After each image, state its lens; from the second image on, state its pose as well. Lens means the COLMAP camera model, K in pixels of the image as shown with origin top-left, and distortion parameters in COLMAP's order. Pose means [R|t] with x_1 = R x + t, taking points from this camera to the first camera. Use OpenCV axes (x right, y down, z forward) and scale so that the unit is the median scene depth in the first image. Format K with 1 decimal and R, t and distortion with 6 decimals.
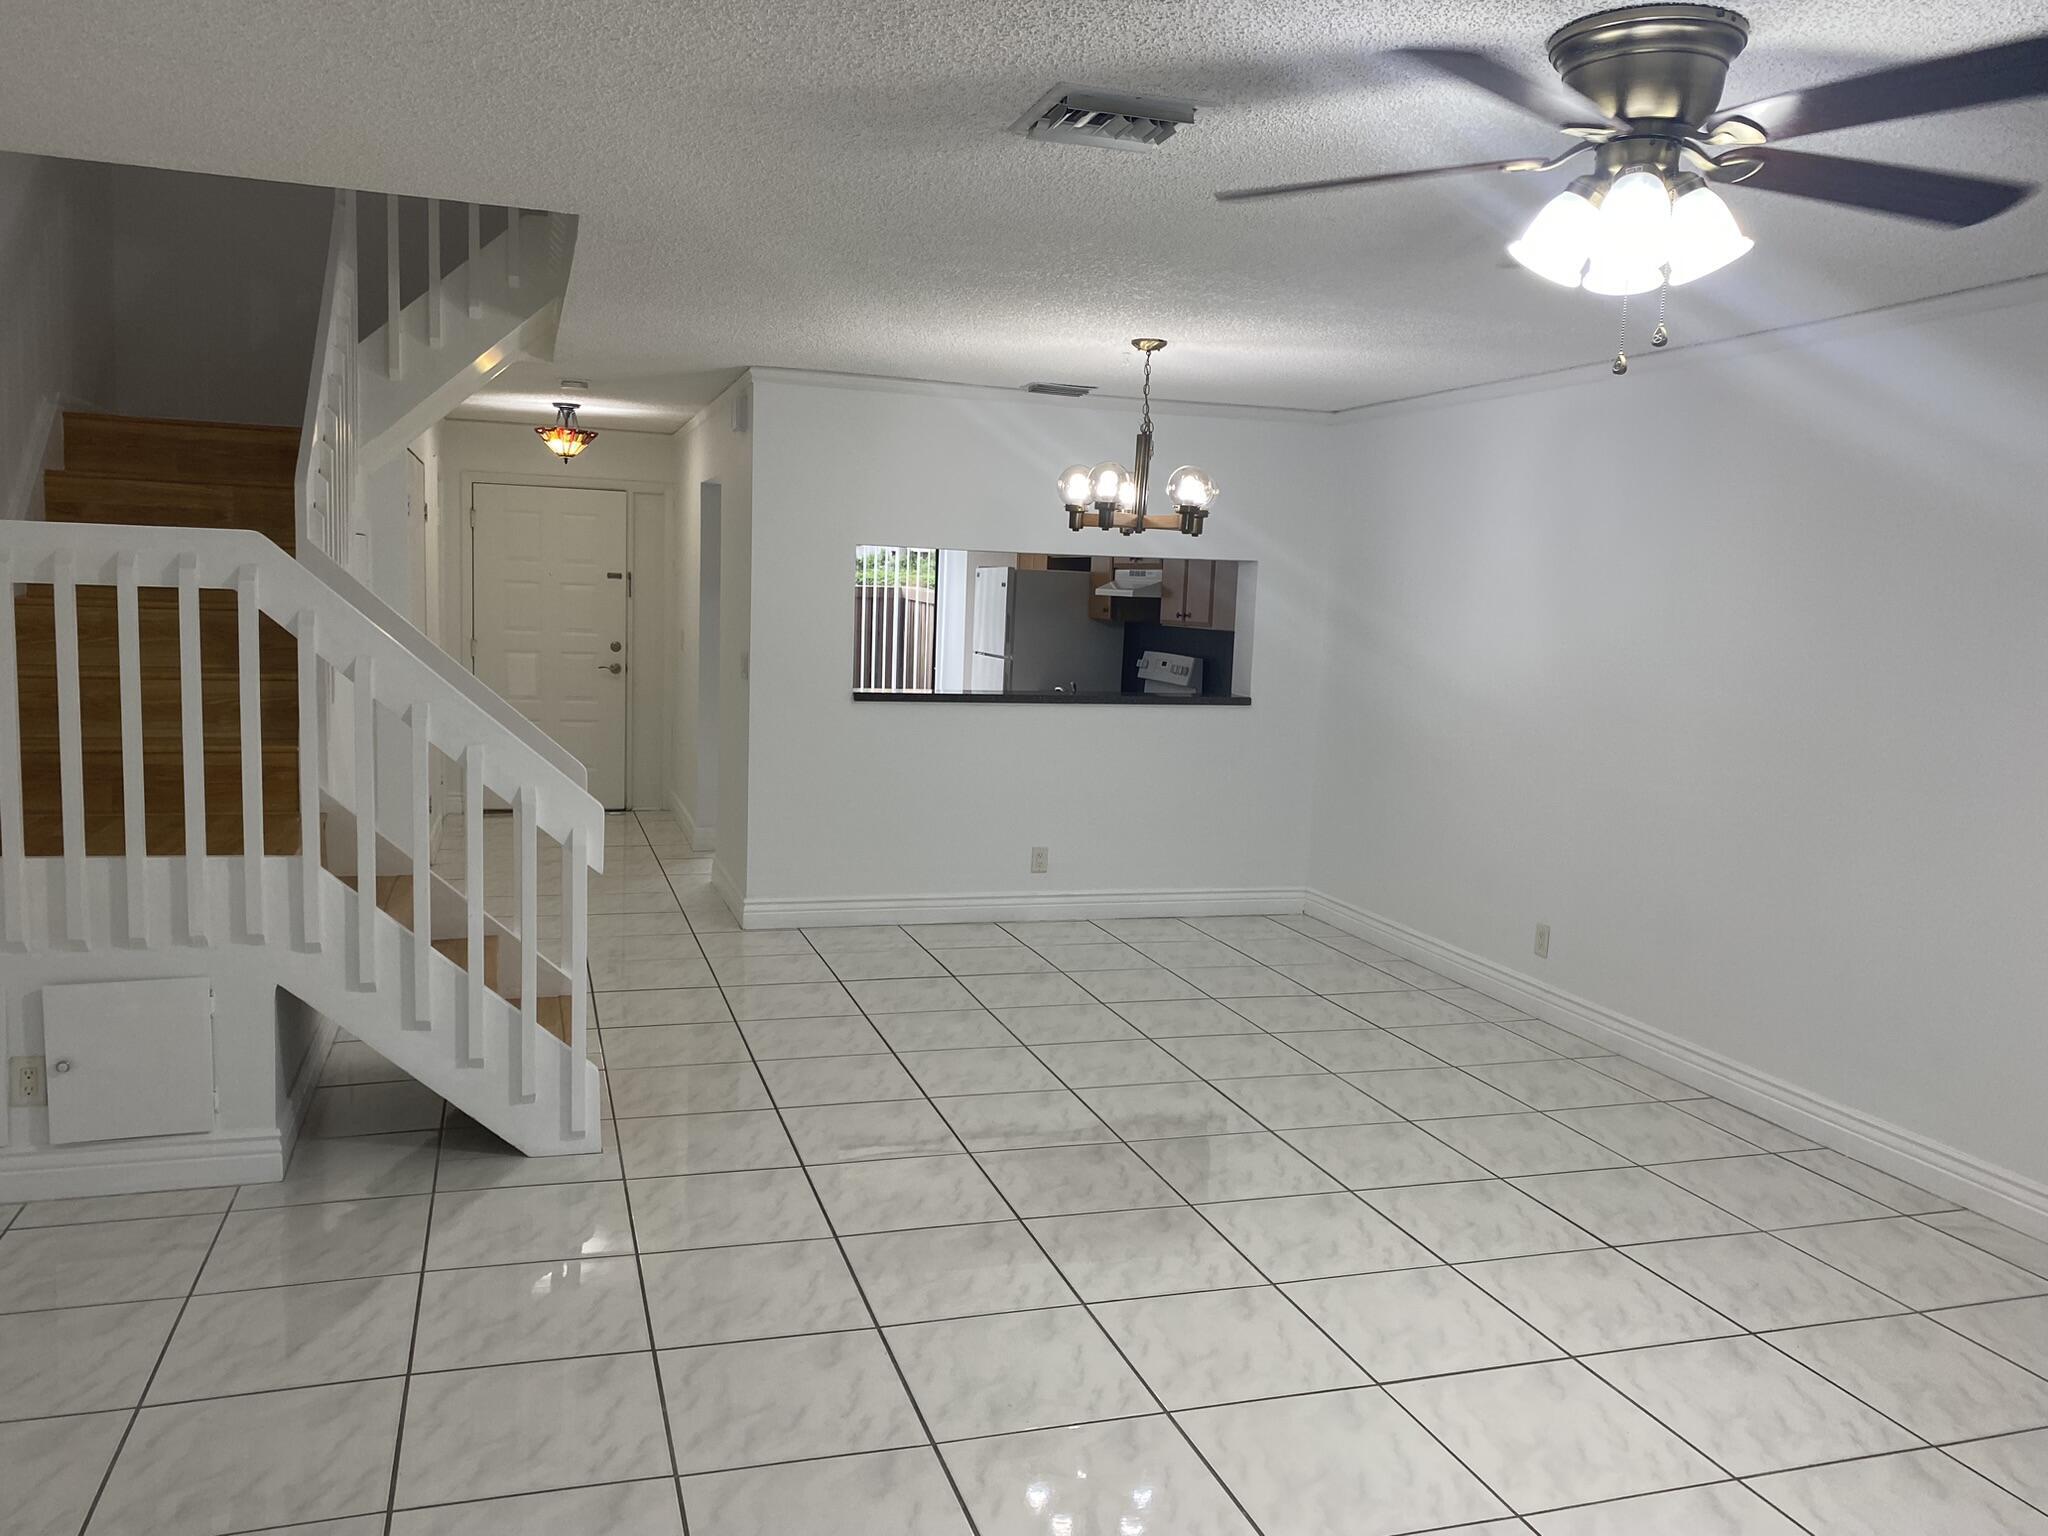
lens RADIAL K [[1558.2, 0, 981.4], [0, 1558.2, 766.4], [0, 0, 1]] dist [0.012040, -0.006887]
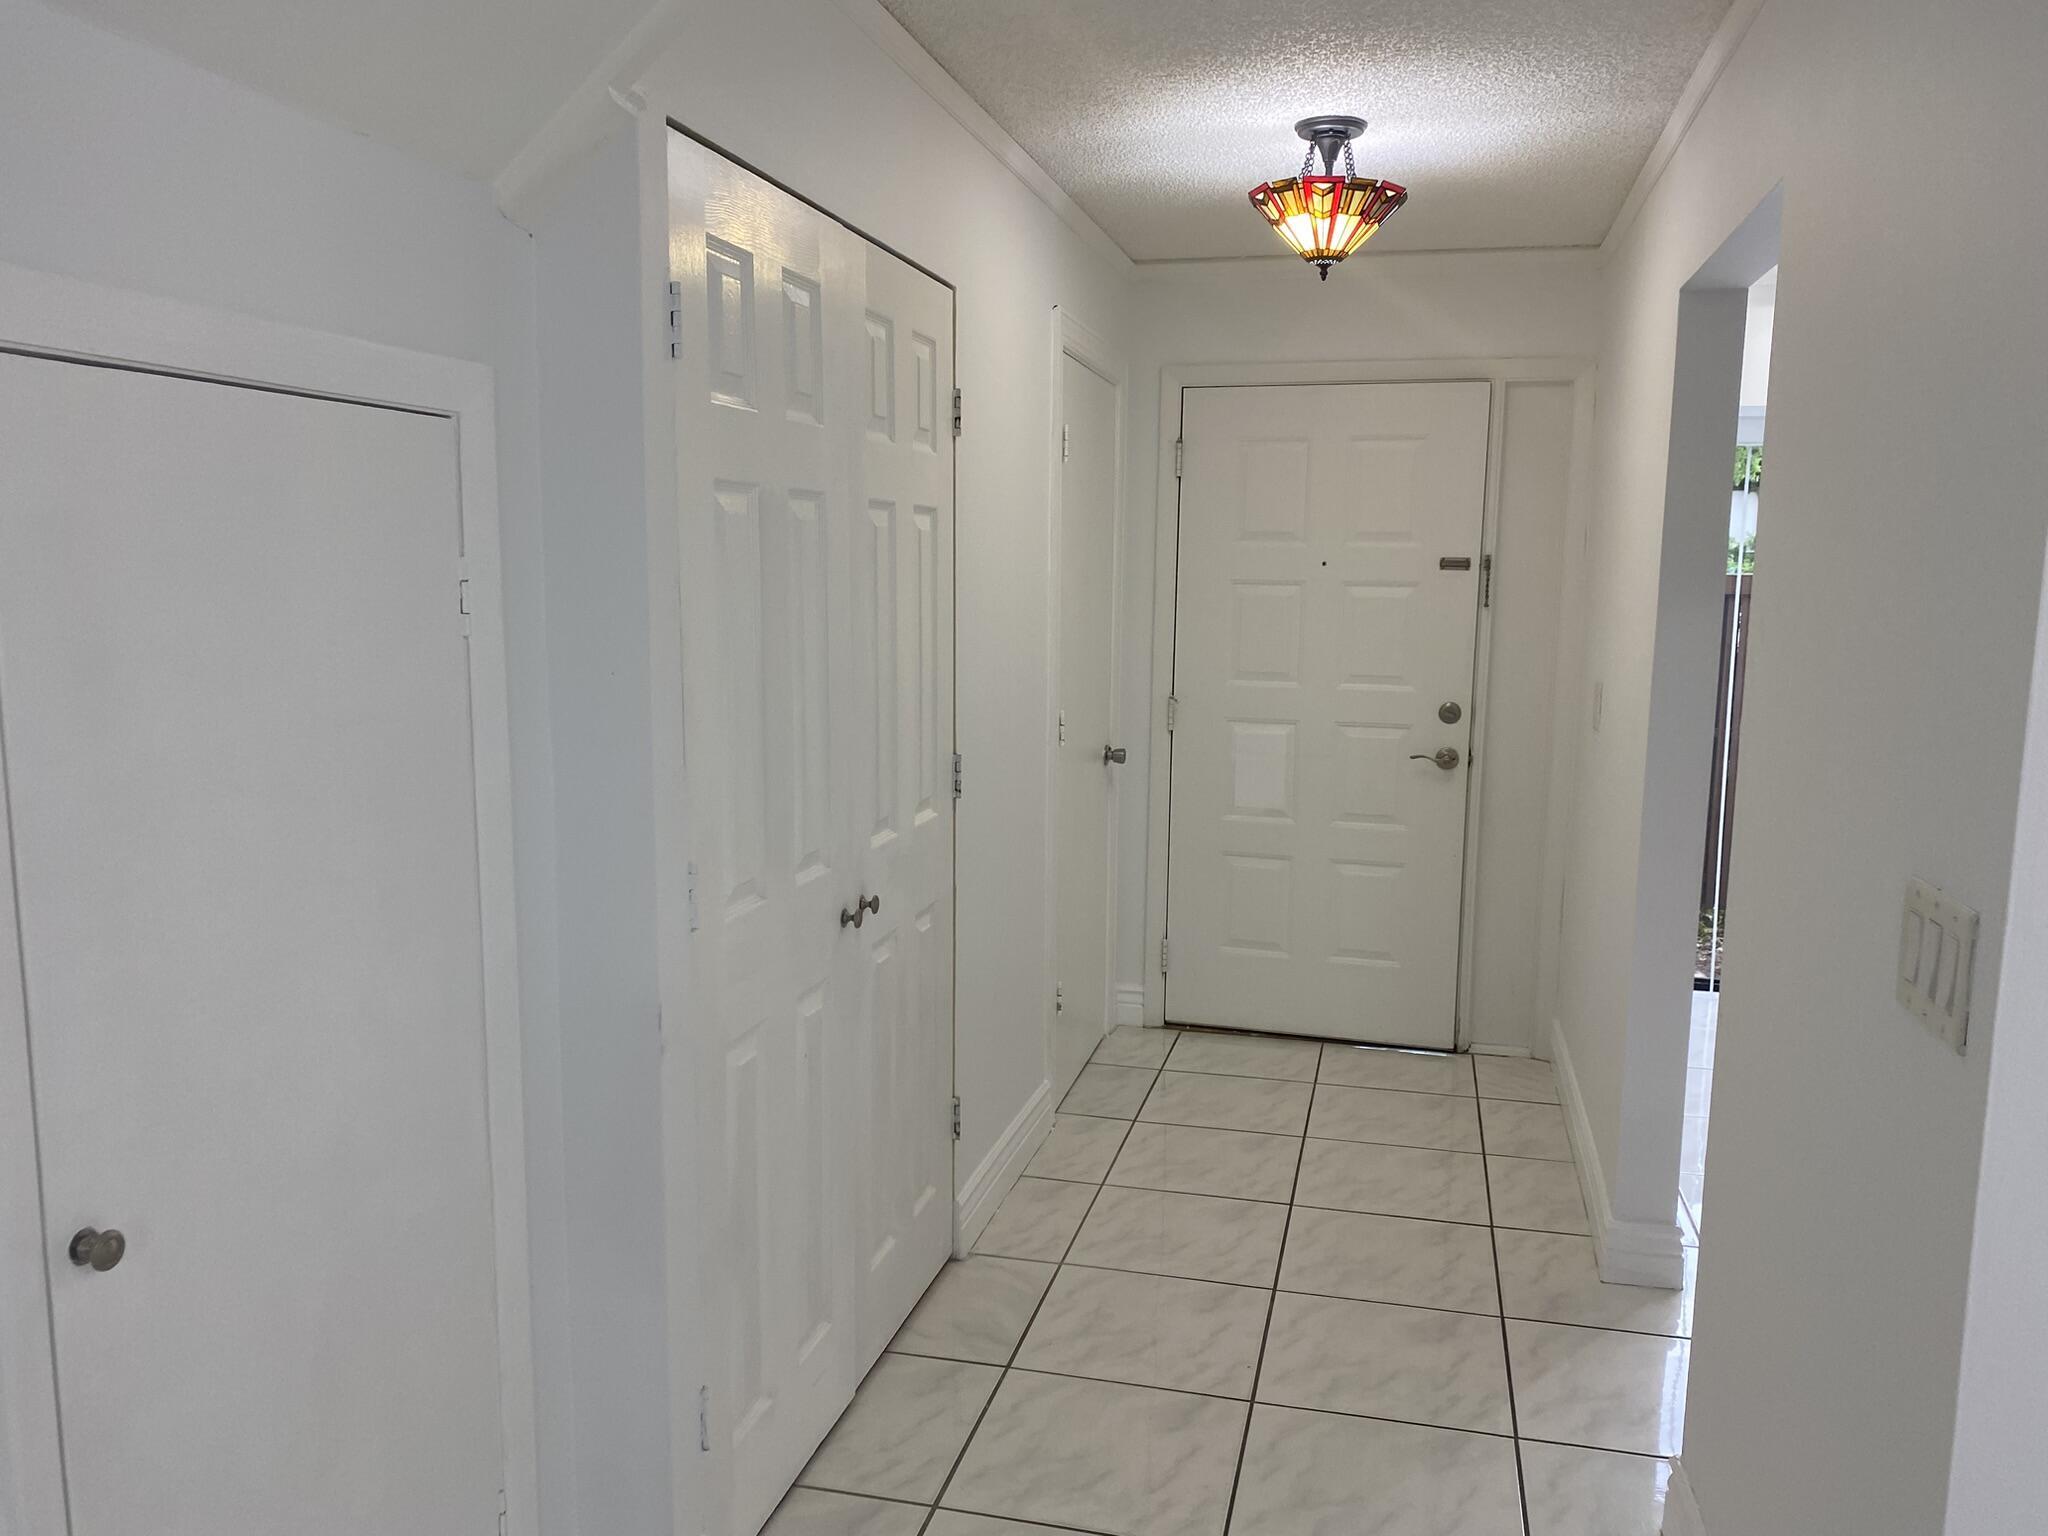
lens RADIAL K [[1503.2, 0, 1012.7], [0, 1503.2, 805.7], [0, 0, 1]] dist [0.119056, -0.274806]
pose [[0.856459, 0.046588, -0.514109, -0.190986], [-0.033922, 0.998846, 0.034002, -0.104324], [0.515100, -0.011682, 0.857051, 0.933024]]
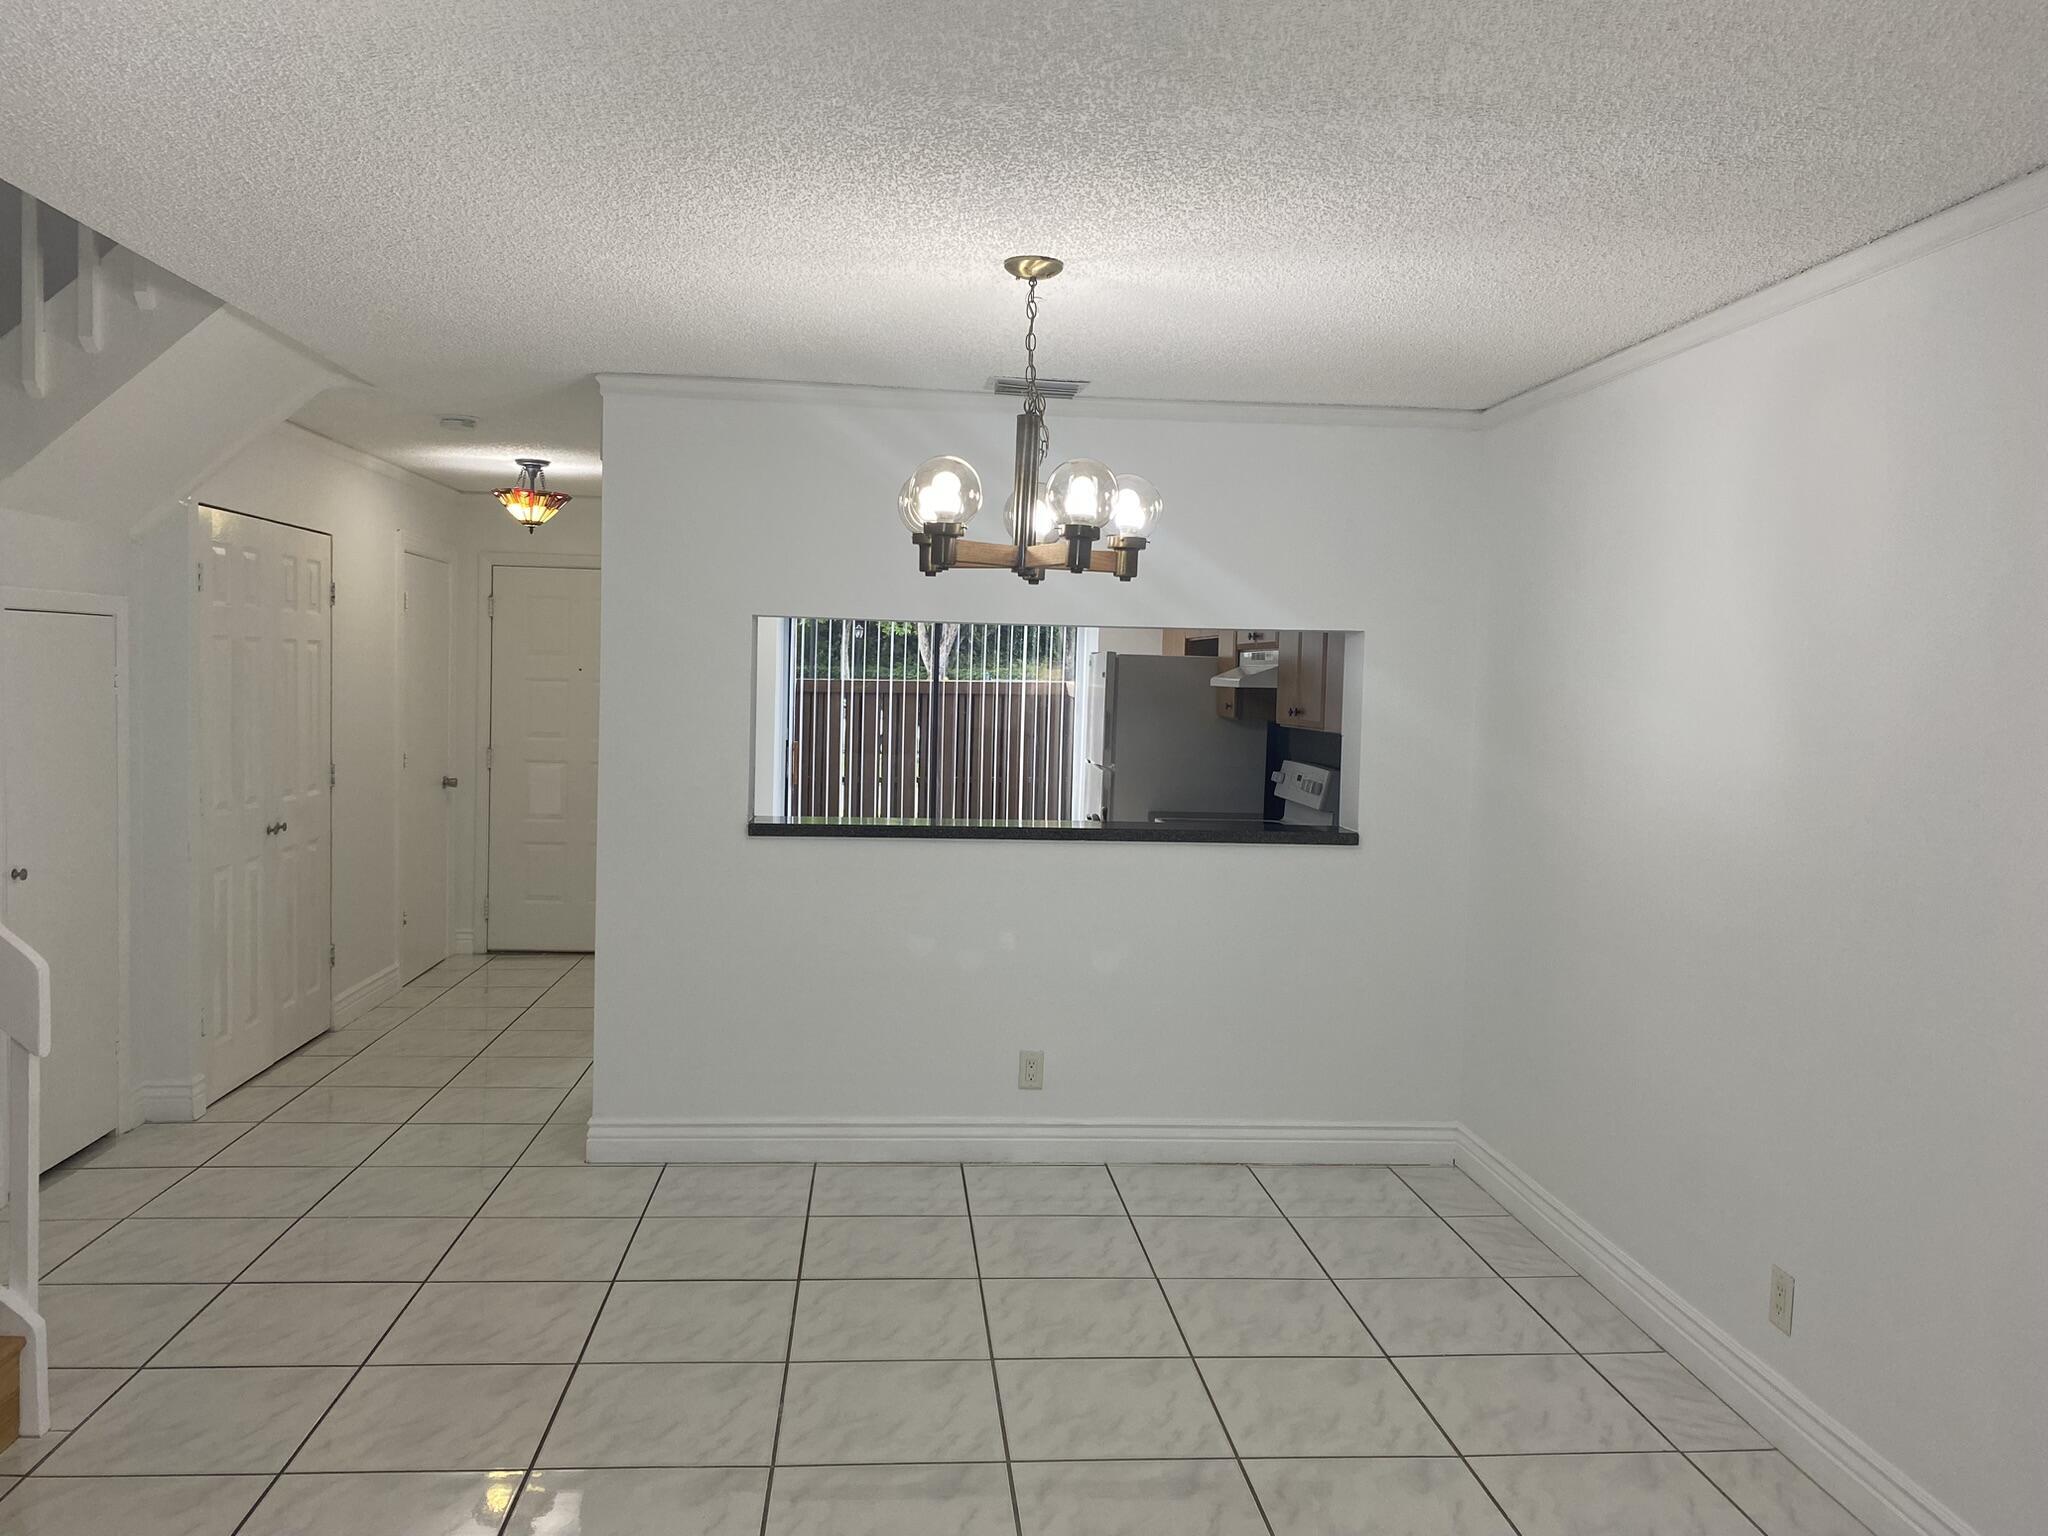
lens RADIAL K [[1558.2, 0, 981.4], [0, 1558.2, 766.4], [0, 0, 1]] dist [0.012040, -0.006887]
pose [[0.974679, -0.000680, -0.223606, 0.217479], [-0.013921, 0.997871, -0.063719, -0.035991], [0.223173, 0.065218, 0.972595, 0.402136]]
